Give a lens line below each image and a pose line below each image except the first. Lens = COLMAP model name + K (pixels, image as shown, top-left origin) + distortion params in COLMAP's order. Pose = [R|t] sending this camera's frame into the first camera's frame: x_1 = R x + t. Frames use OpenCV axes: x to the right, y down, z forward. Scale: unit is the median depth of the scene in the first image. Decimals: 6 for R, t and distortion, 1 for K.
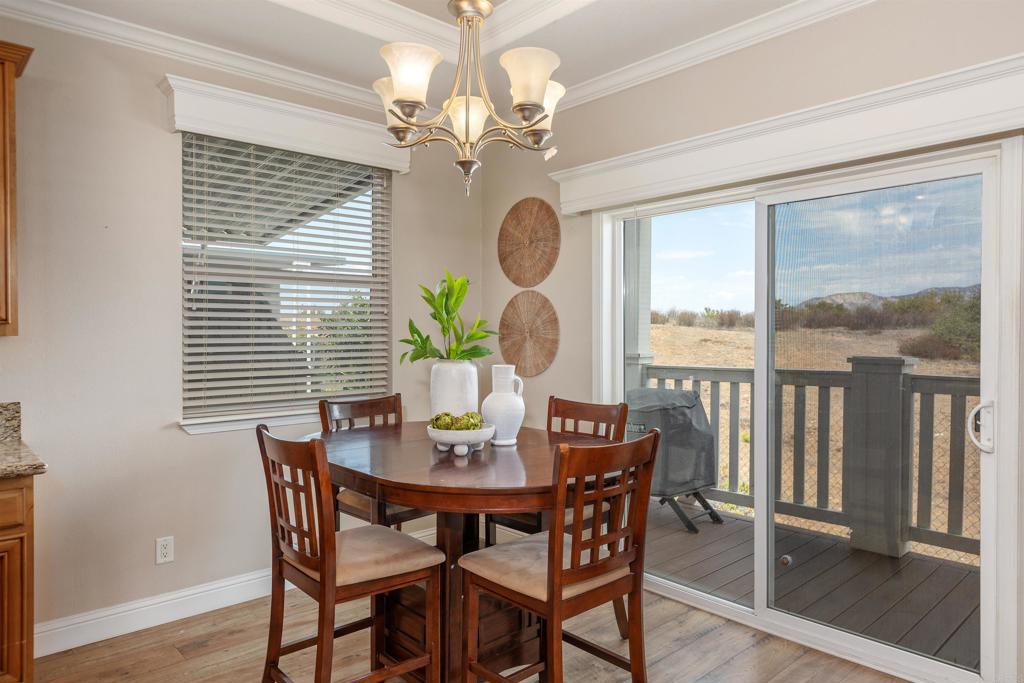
lens RADIAL K [[657.7, 0, 512.0], [0, 657.7, 341.5], [0, 0, 1]] dist [0.000166, 0.000055]
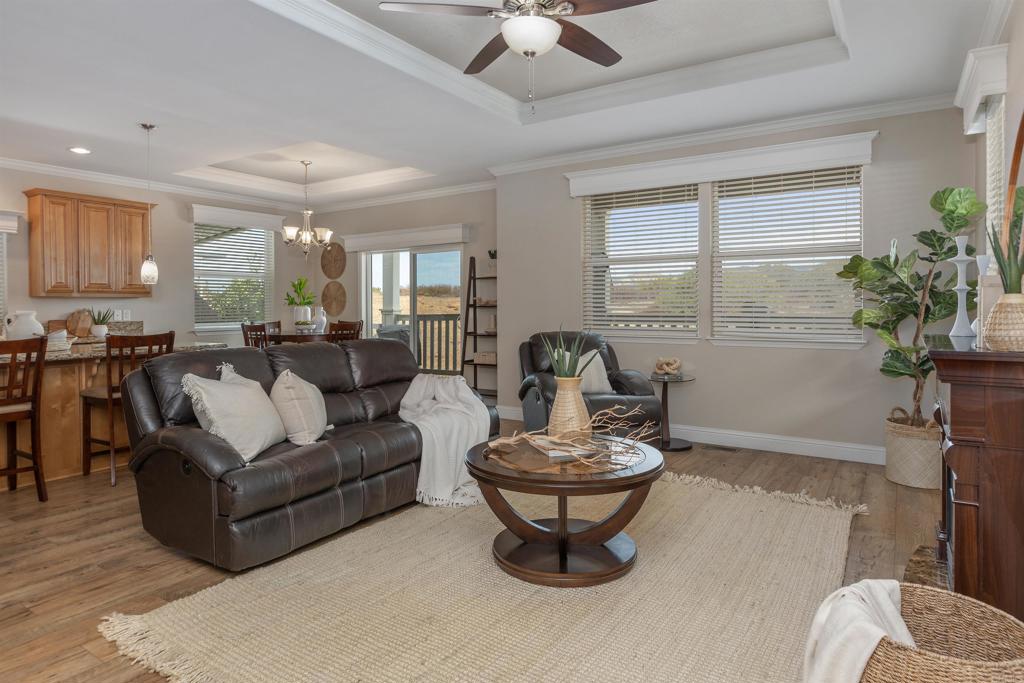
lens RADIAL K [[607.8, 0, 512.0], [0, 607.8, 341.5], [0, 0, 1]] dist [0.000050, 0.000290]
pose [[0.970433, -0.009725, 0.241174, 0.122622], [-0.001323, 0.998959, 0.045604, 0.044821], [-0.241367, -0.044575, 0.969410, -1.388842]]
